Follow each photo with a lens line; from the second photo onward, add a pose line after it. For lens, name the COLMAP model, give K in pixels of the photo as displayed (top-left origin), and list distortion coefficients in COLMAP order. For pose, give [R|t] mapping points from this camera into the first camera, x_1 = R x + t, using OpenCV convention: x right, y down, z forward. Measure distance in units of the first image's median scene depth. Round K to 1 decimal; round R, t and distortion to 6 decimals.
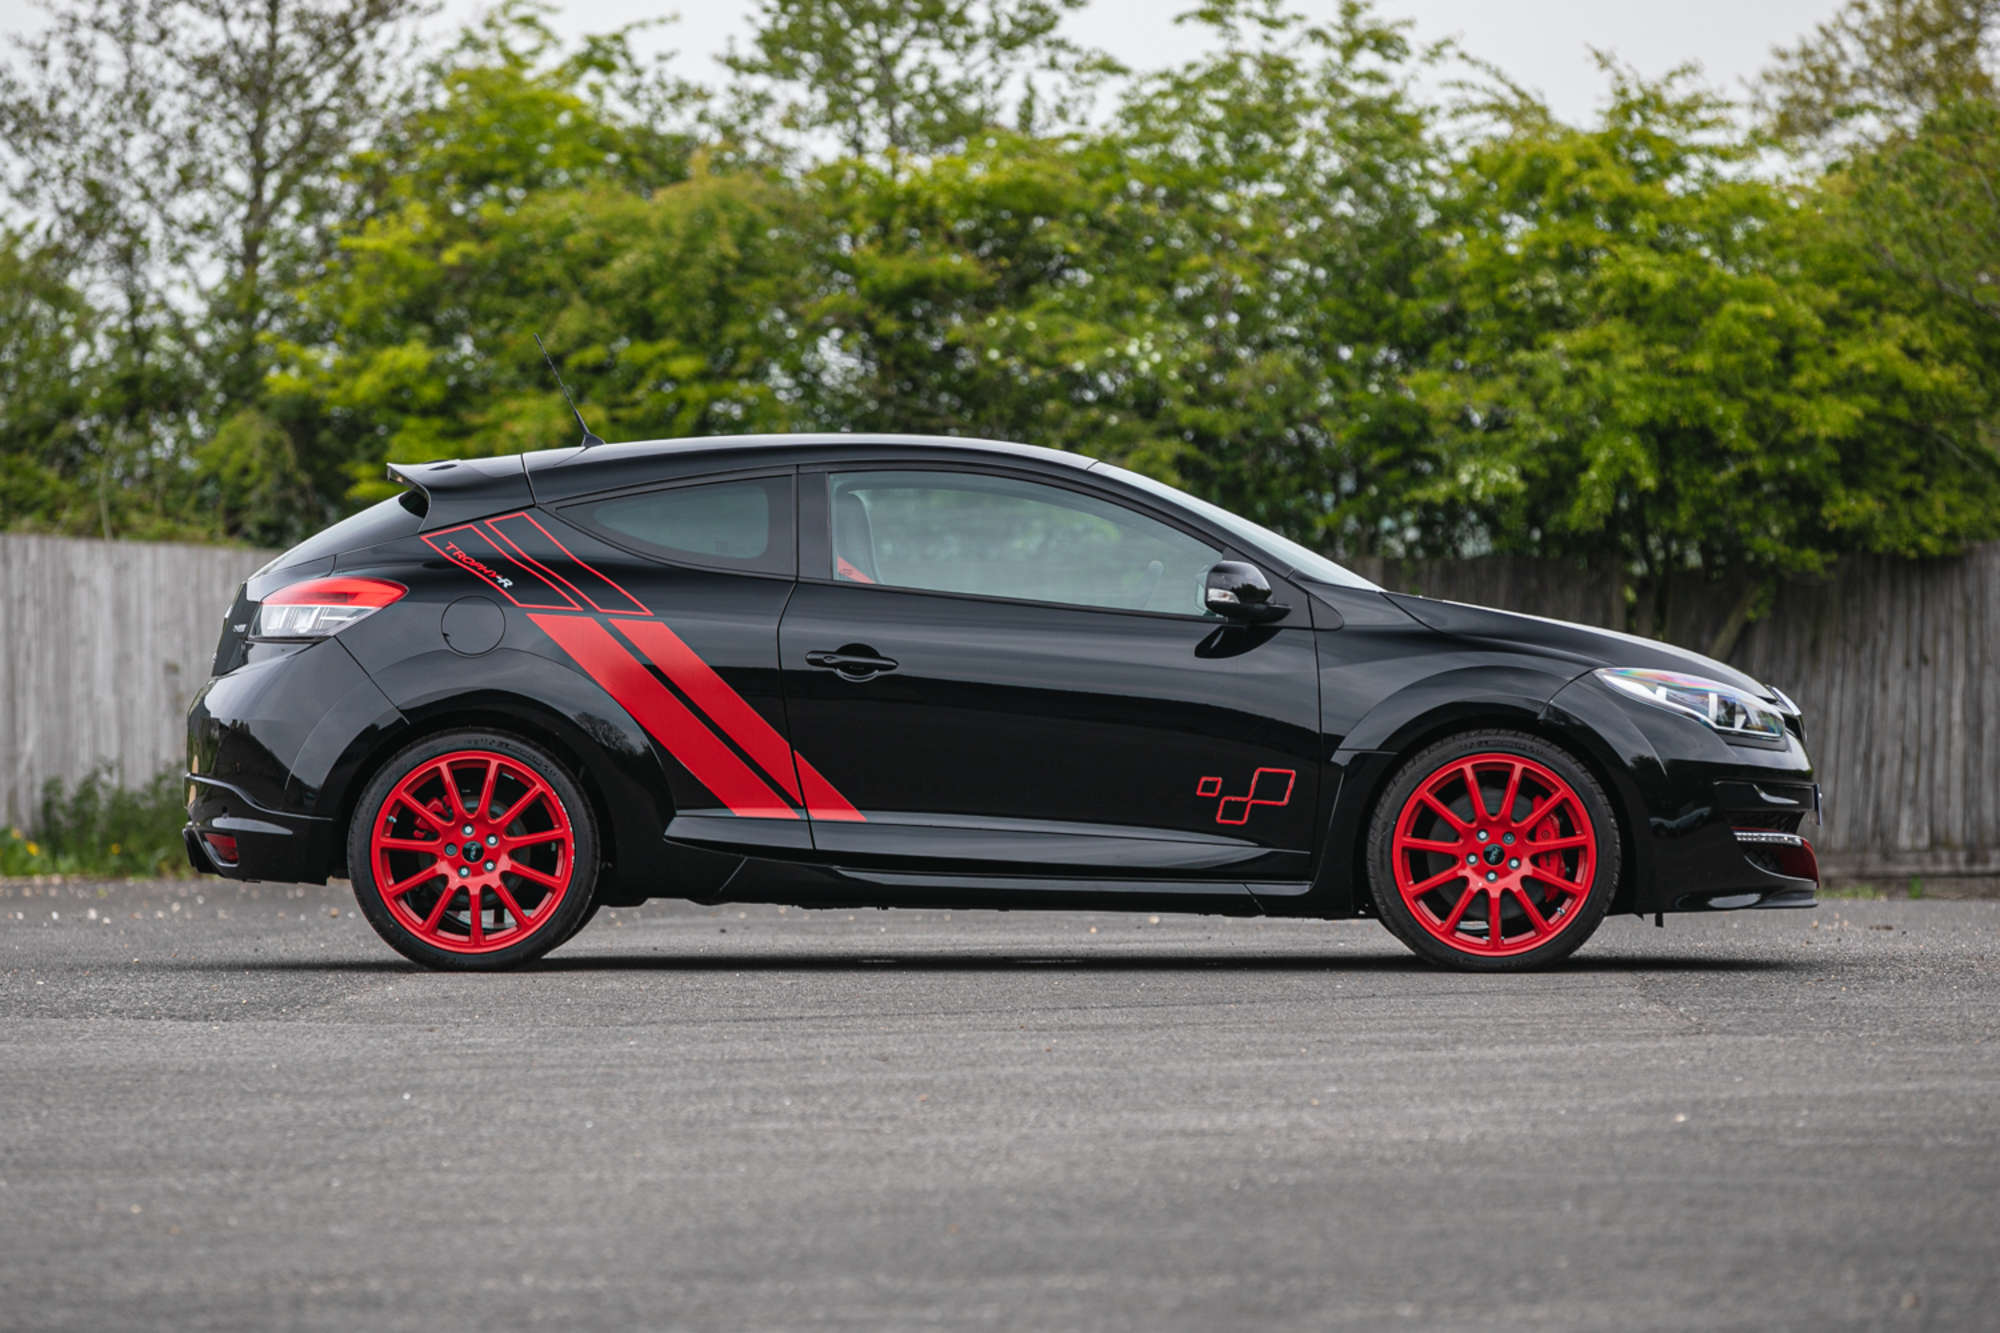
lens RADIAL K [[12188.8, 0, 1000.0], [0, 12188.8, 666.5], [0, 0, 1]] dist [-0.774570, -7.434632]
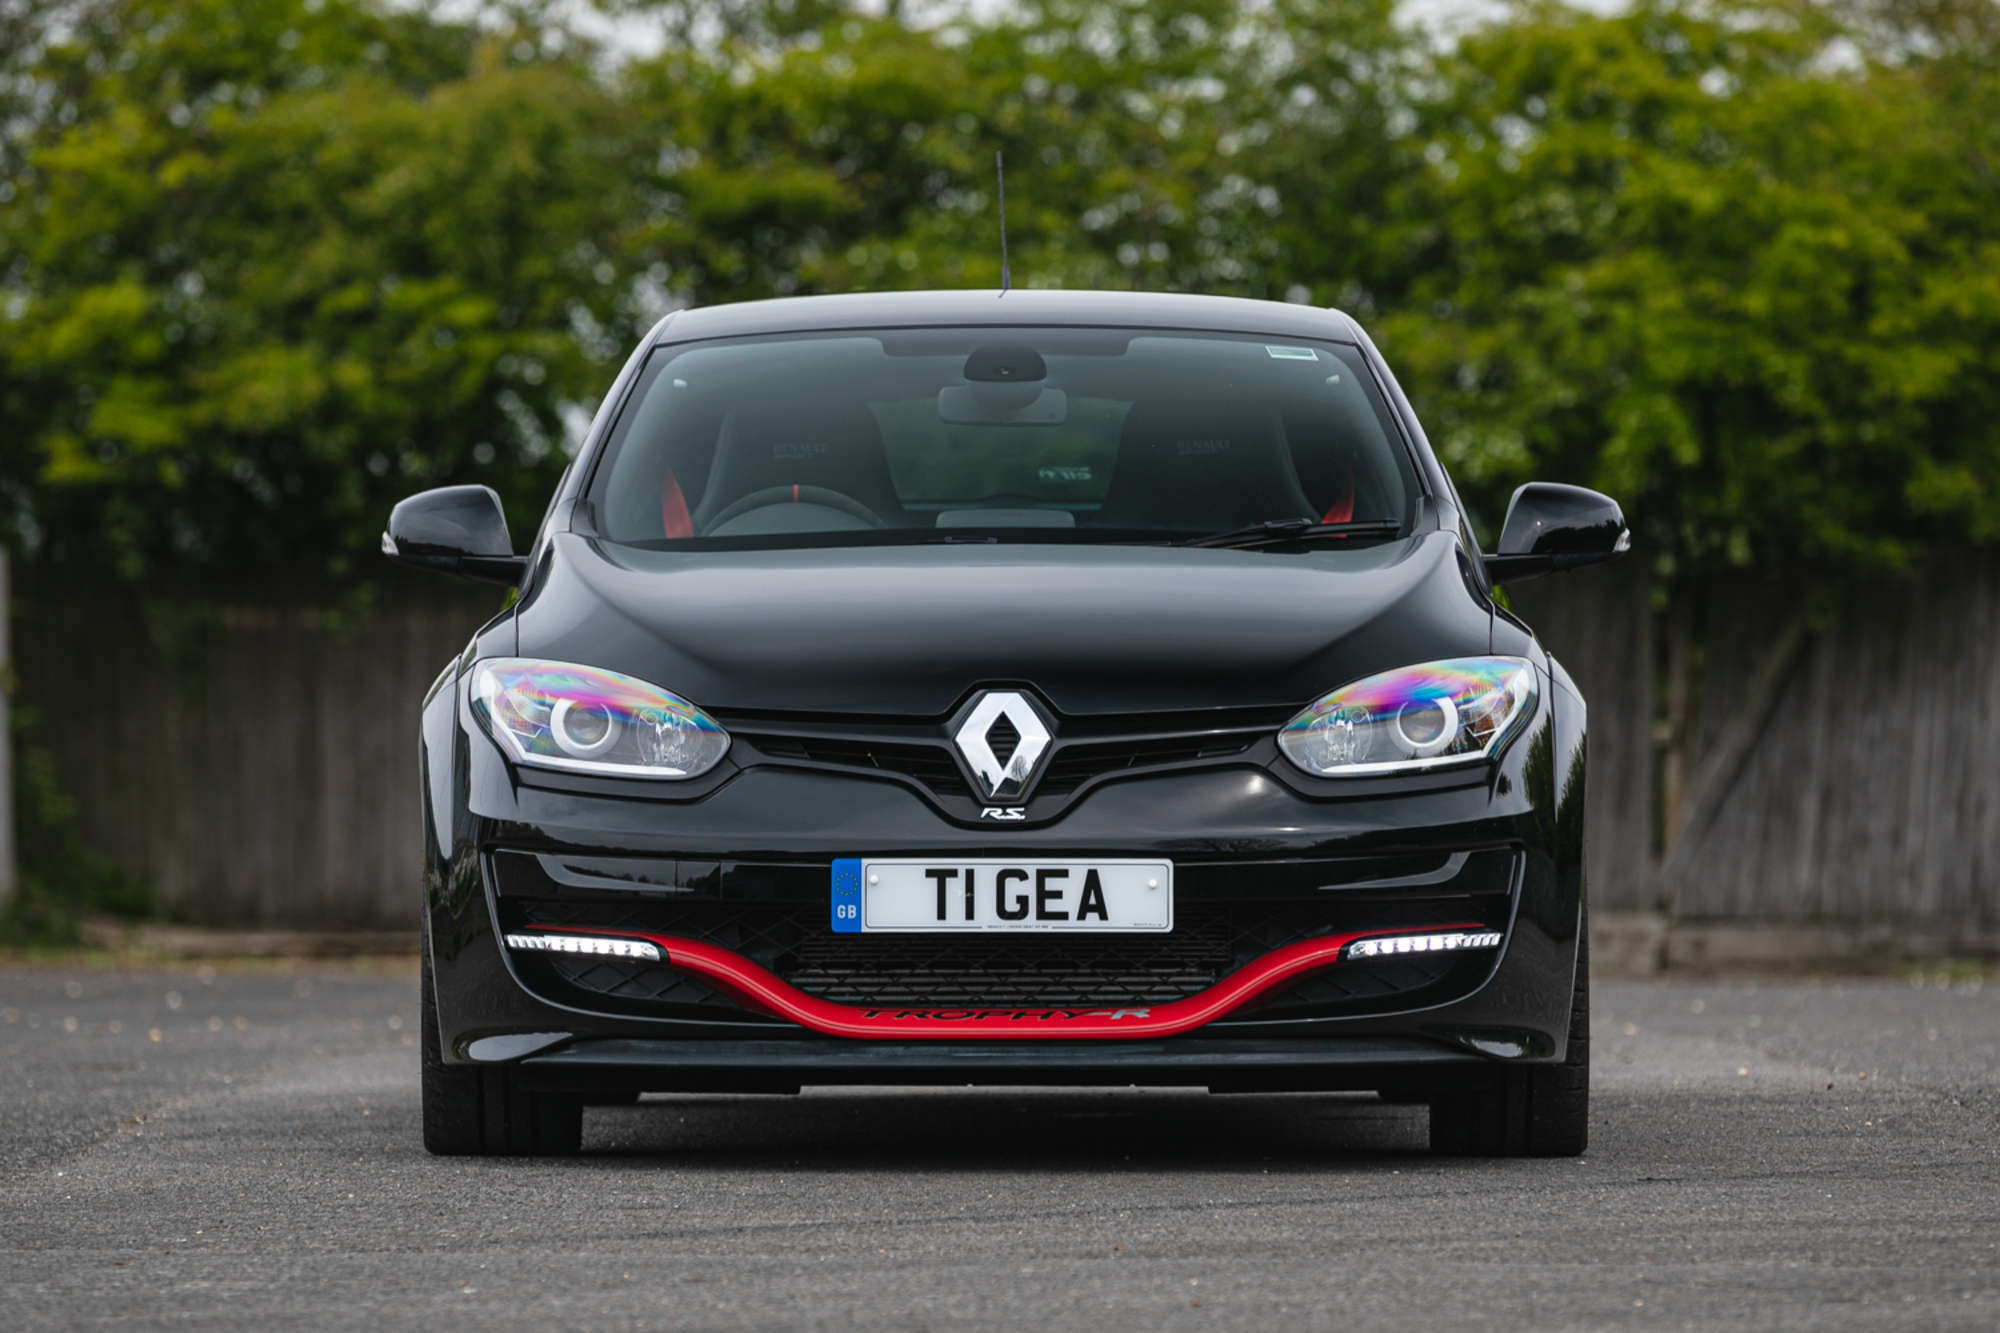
lens RADIAL K [[12188.8, 0, 1000.0], [0, 12188.8, 666.5], [0, 0, 1]] dist [-0.774570, -7.434632]
pose [[0.999754, -0.004909, 0.021635, -0.008577], [0.005013, 0.999976, -0.004785, 0.002155], [-0.021611, 0.004892, 0.999754, 0.210477]]
